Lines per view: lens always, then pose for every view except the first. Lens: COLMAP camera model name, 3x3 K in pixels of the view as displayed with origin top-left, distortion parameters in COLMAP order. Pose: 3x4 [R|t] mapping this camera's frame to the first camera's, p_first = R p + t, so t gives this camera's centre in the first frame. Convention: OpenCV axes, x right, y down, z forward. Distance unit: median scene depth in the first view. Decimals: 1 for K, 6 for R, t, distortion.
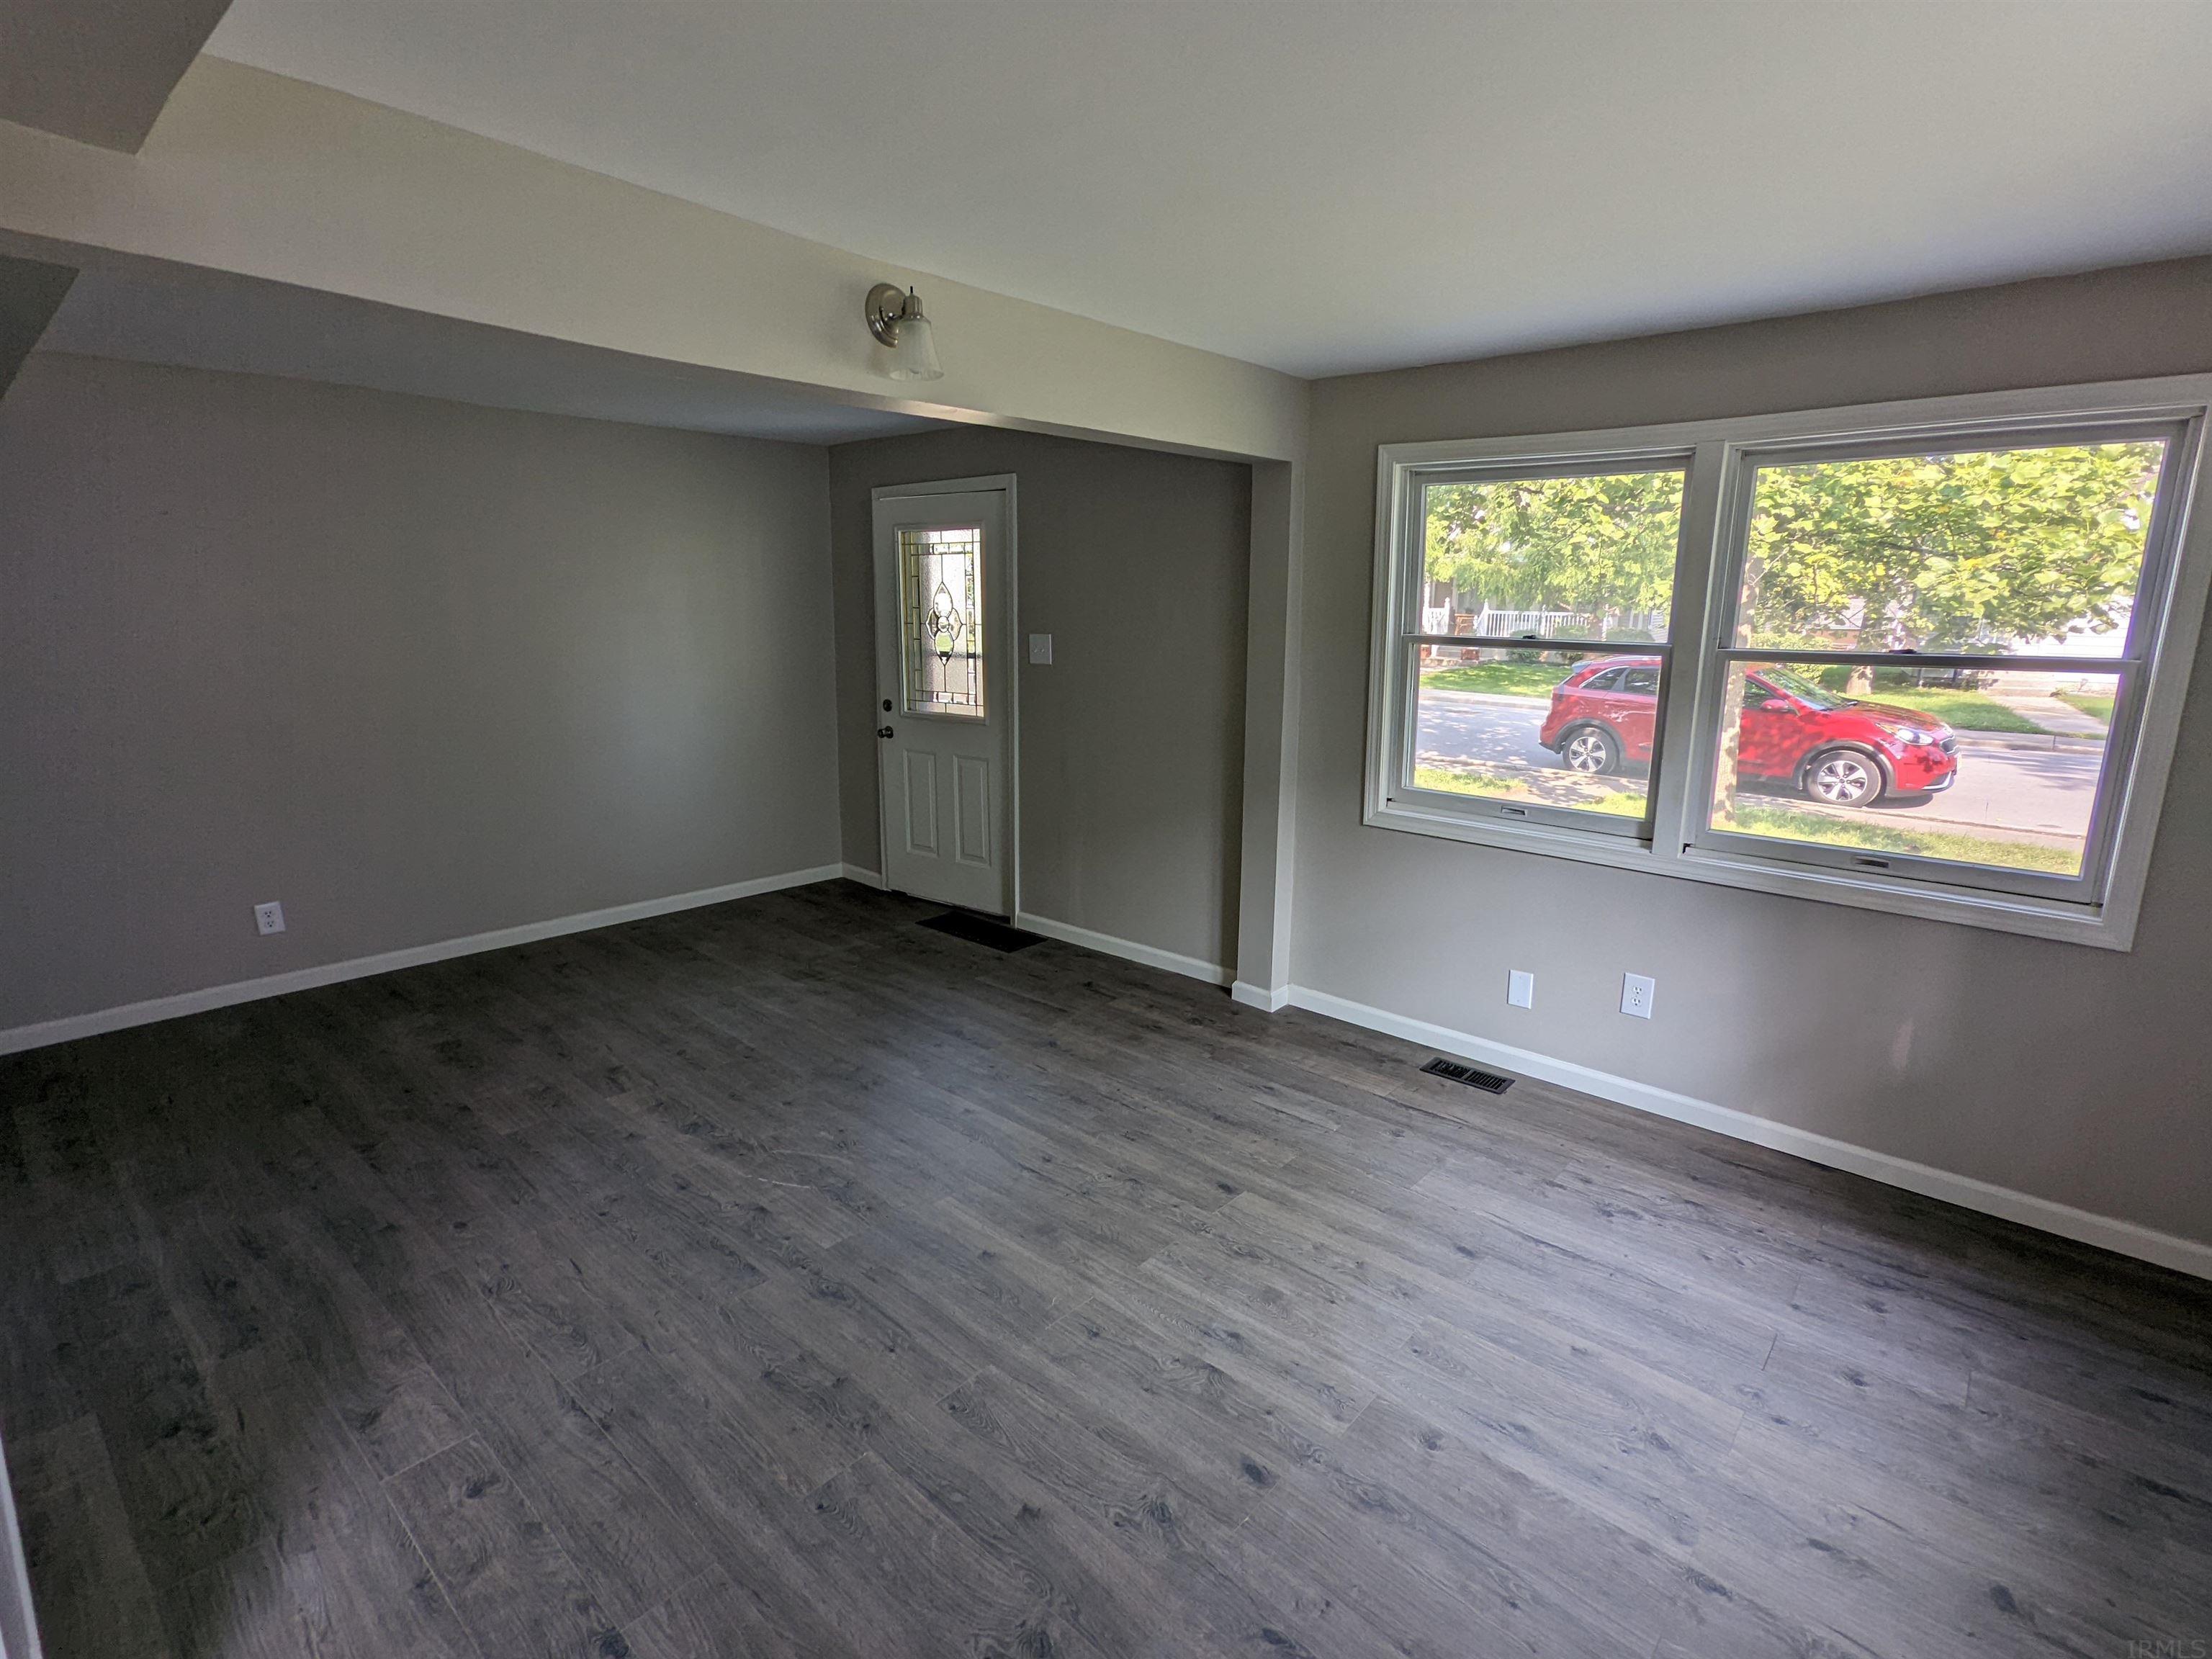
lens RADIAL K [[1086.5, 0, 1106.0], [0, 1086.5, 829.5], [0, 0, 1]] dist [-0.031367, 0.031521]
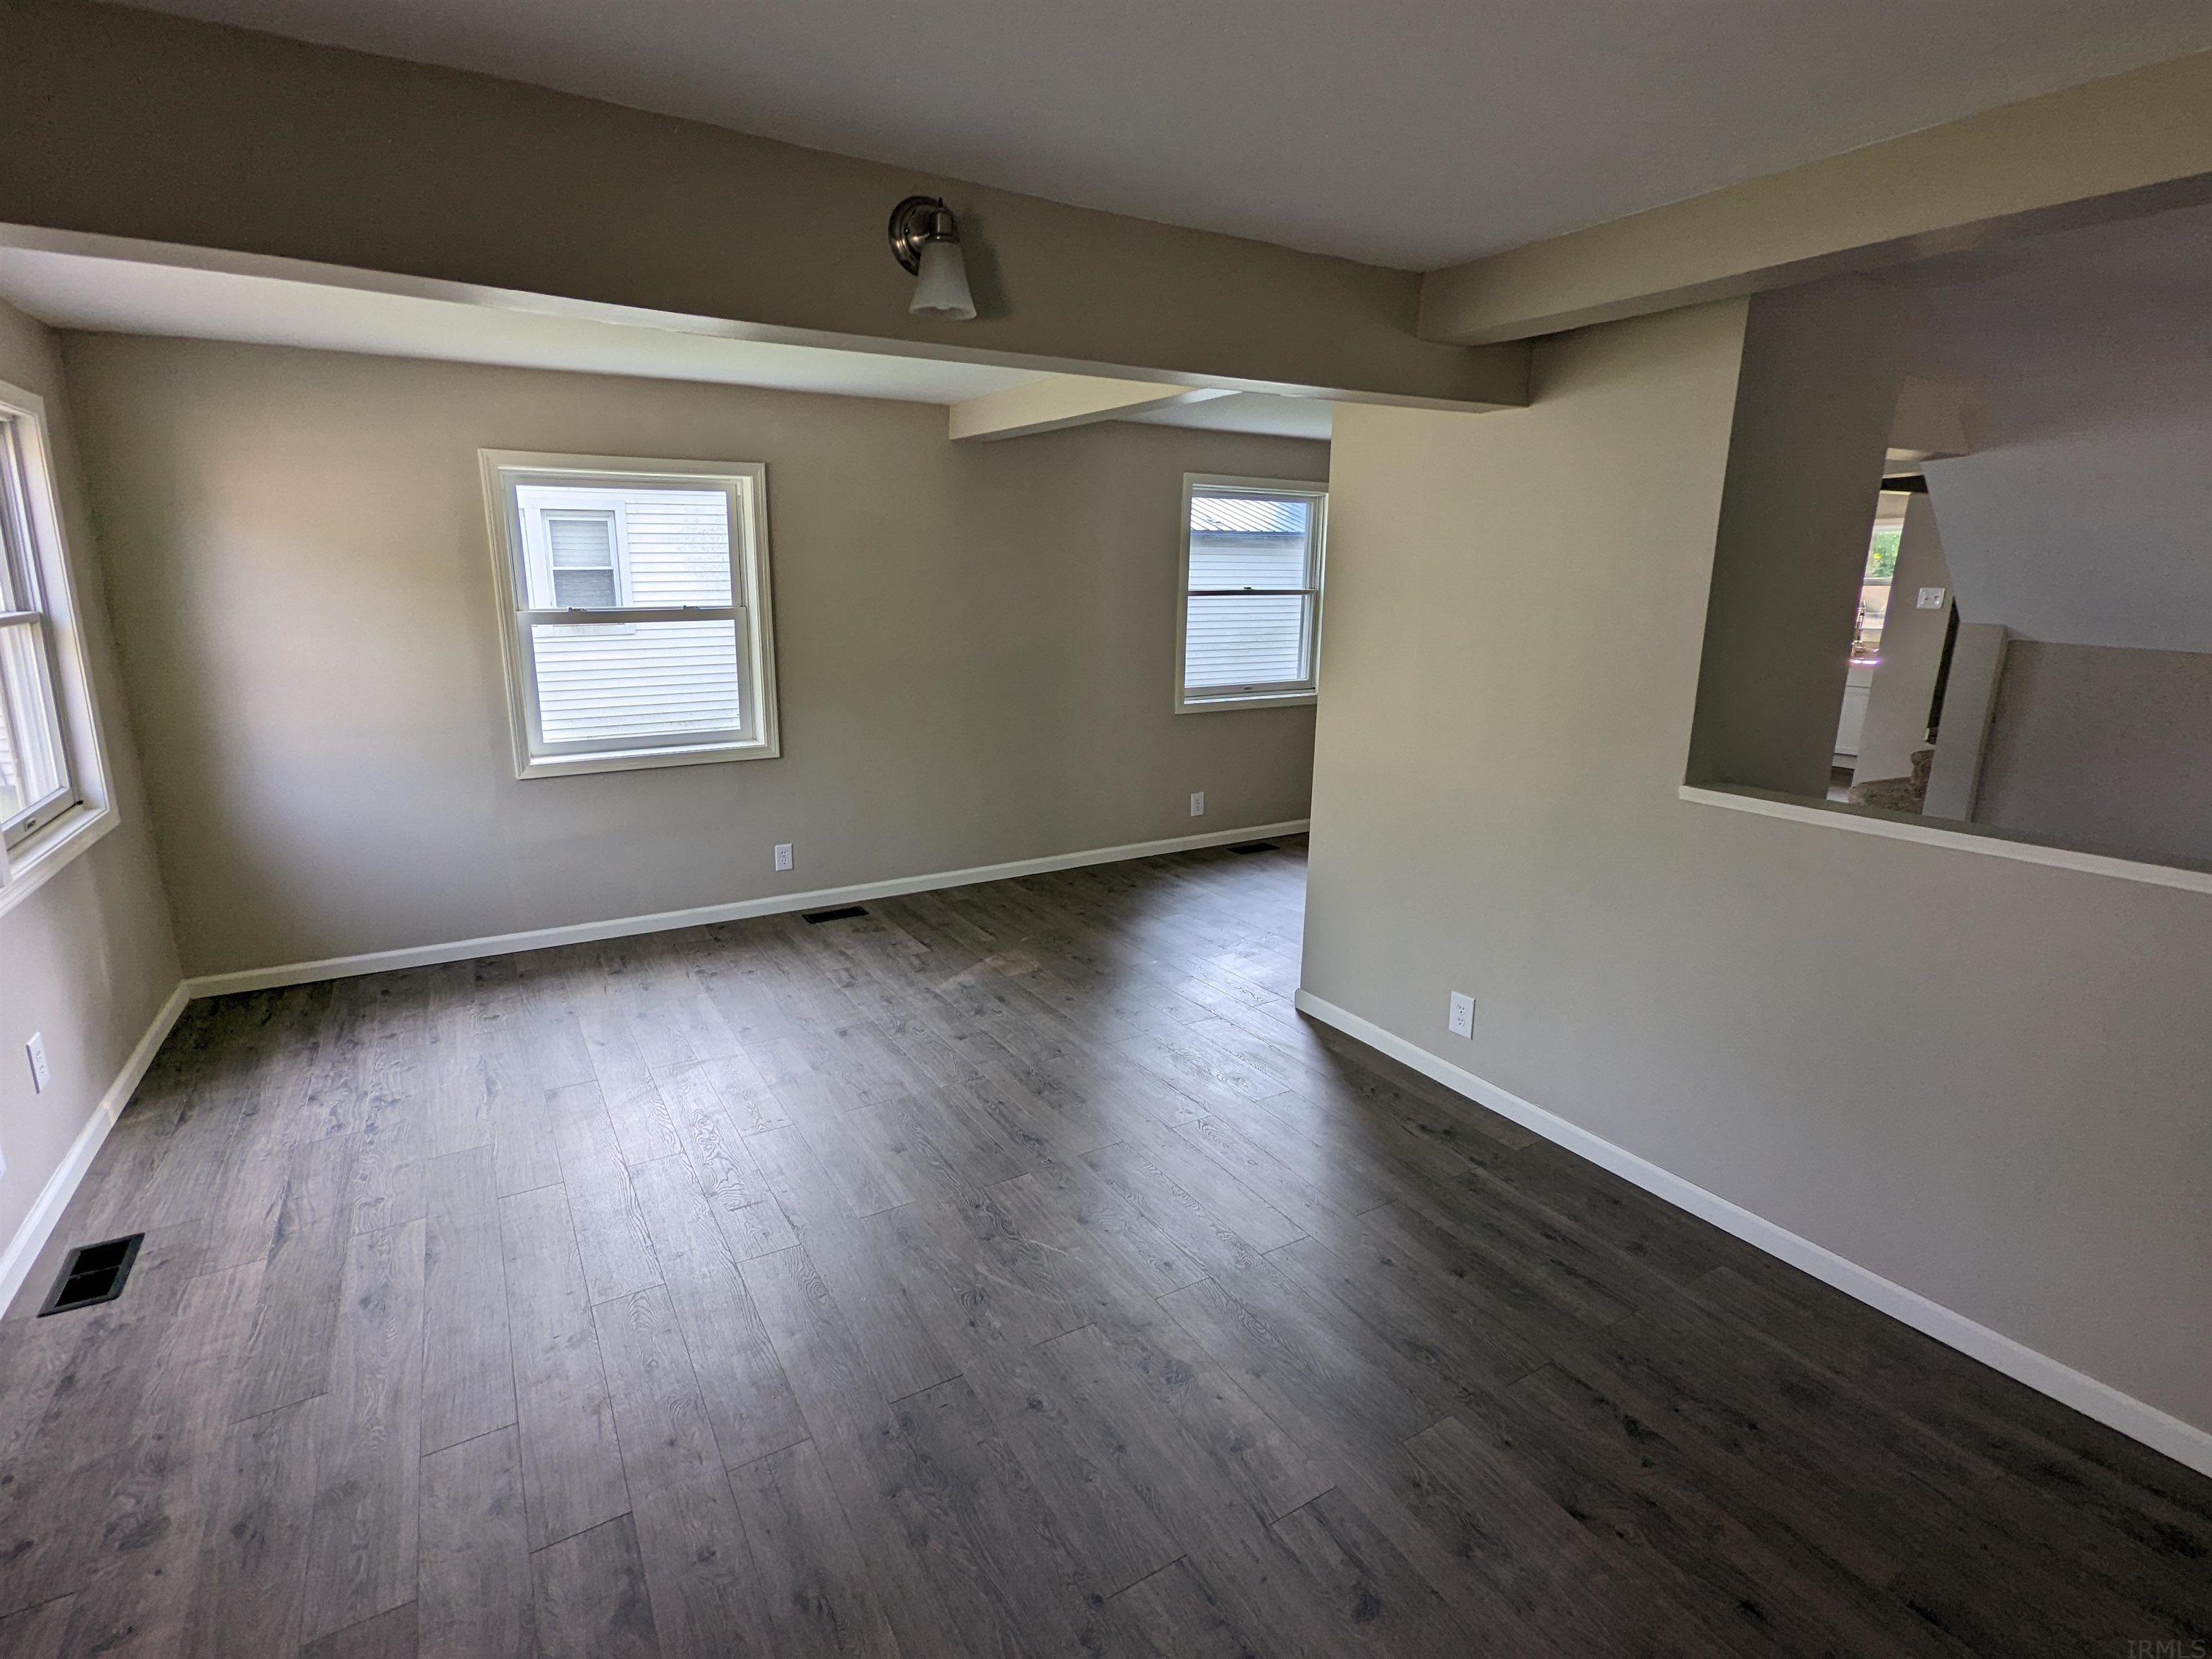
lens RADIAL K [[1086.5, 0, 1106.0], [0, 1086.5, 829.5], [0, 0, 1]] dist [-0.031367, 0.031521]
pose [[-0.955349, -0.088122, 0.282034, -0.598107], [0.042613, 0.903426, 0.426621, -0.390086], [-0.292392, 0.419590, -0.859332, 1.724820]]
